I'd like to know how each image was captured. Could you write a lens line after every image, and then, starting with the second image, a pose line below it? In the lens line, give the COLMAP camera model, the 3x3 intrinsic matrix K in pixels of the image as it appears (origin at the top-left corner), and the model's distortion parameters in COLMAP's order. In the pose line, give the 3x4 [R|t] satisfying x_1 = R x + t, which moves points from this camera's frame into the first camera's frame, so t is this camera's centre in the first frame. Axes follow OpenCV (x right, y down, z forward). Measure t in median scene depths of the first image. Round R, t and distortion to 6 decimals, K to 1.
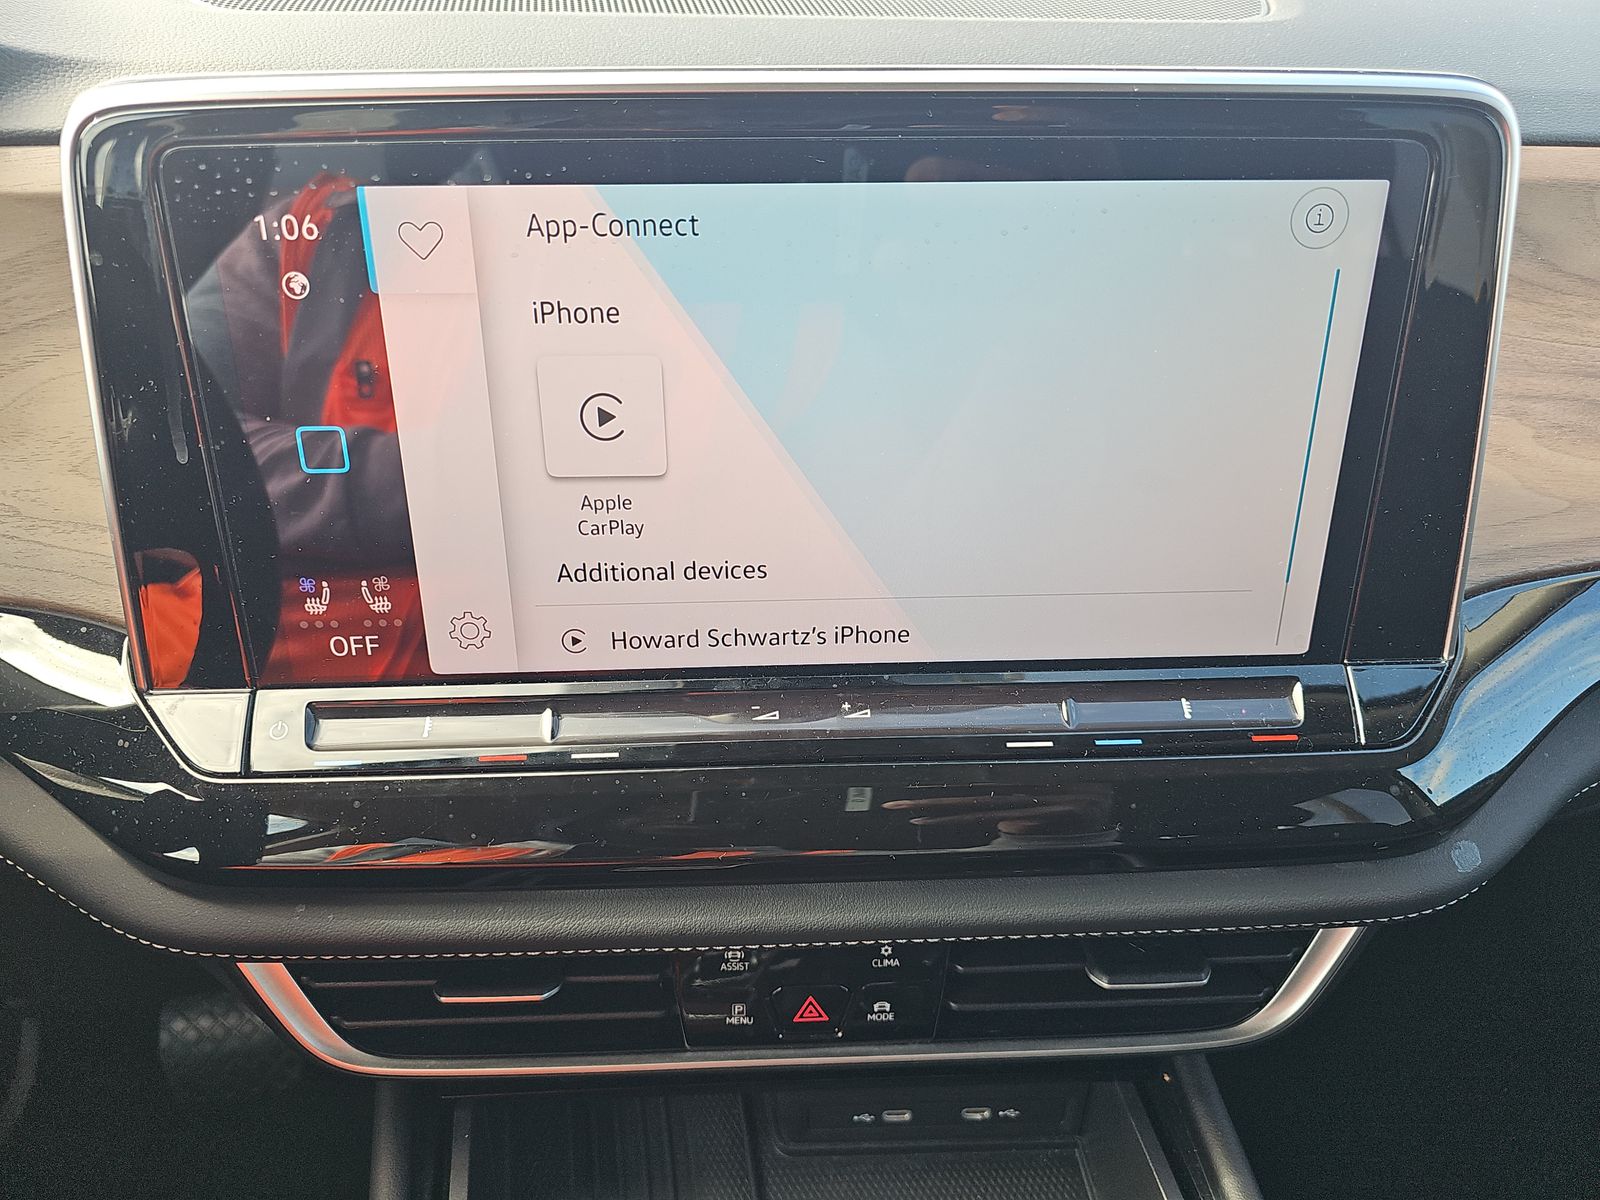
lens RADIAL K [[1057.0, 0, 798.9], [0, 1057.0, 599.4], [0, 0, 1]] dist [0.012824, -0.002549]
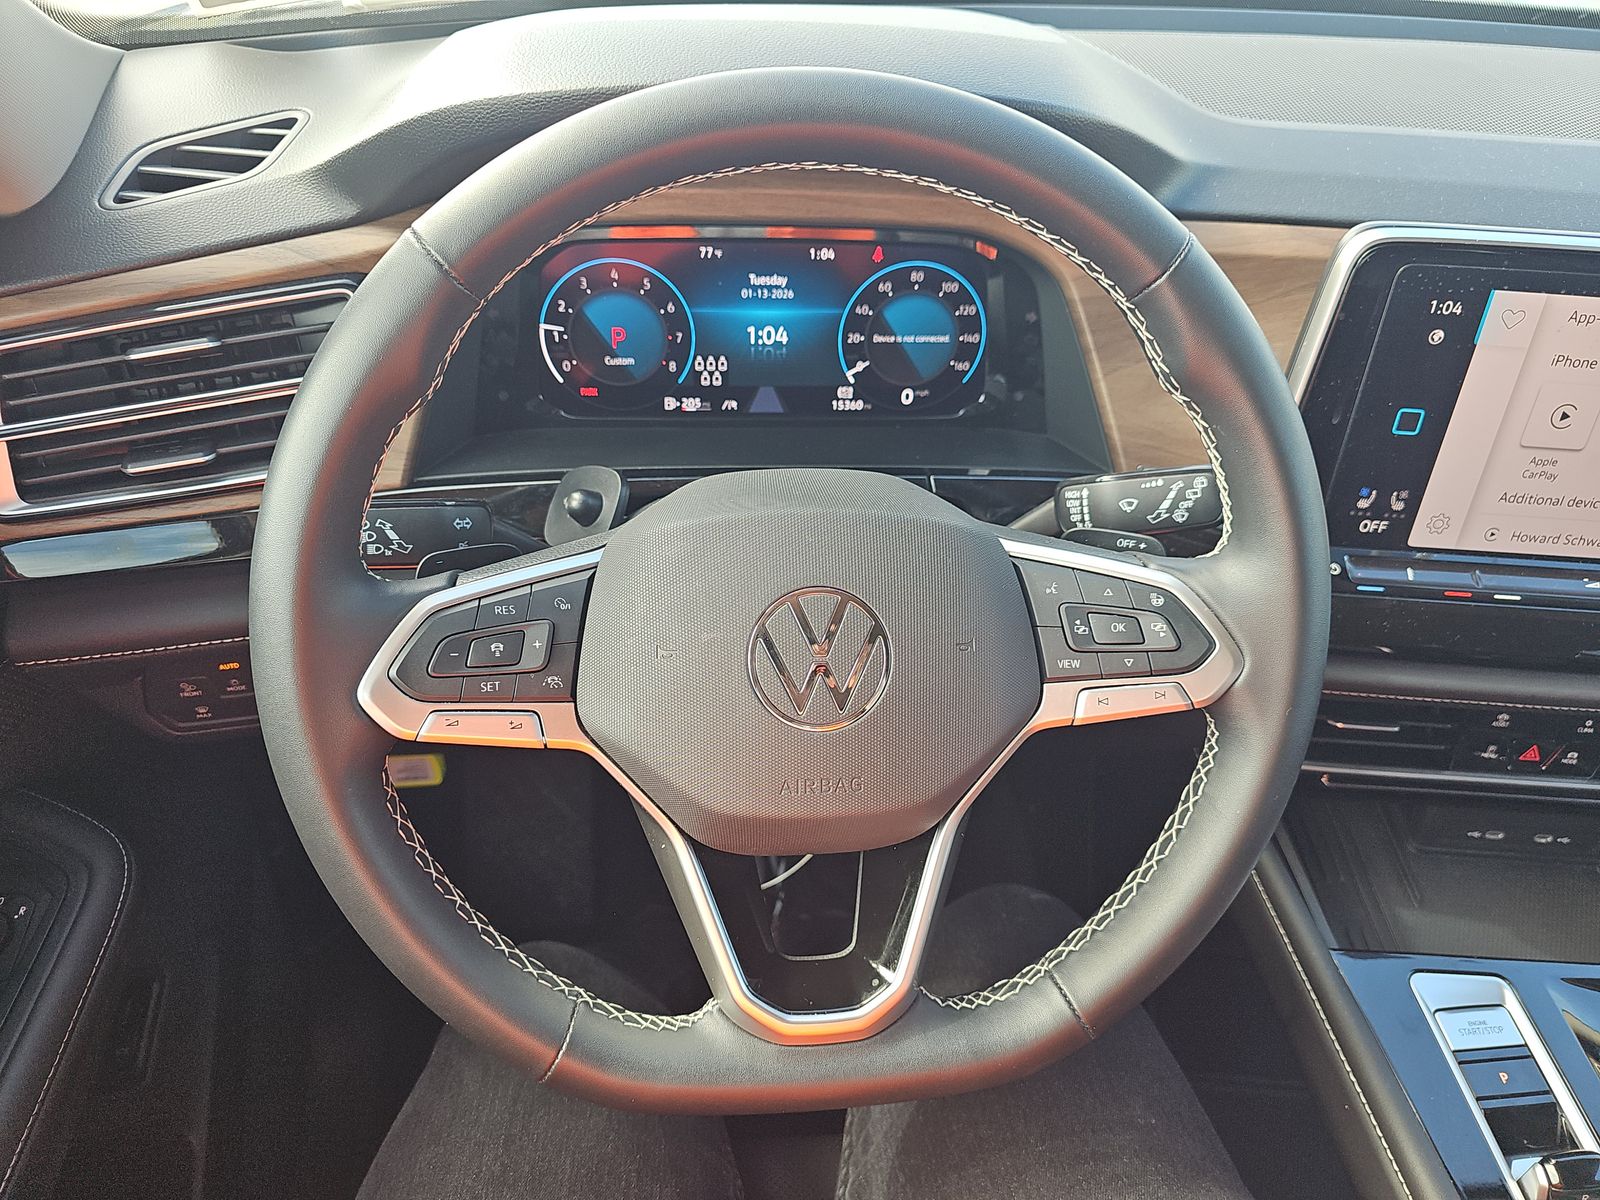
lens RADIAL K [[1057.0, 0, 792.2], [0, 1057.0, 605.6], [0, 0, 1]] dist [0.012824, -0.002549]
pose [[0.995809, 0.090123, -0.015541, -1.389446], [-0.087882, 0.990029, 0.110083, 0.066243], [0.025307, -0.108256, 0.993801, -0.876517]]
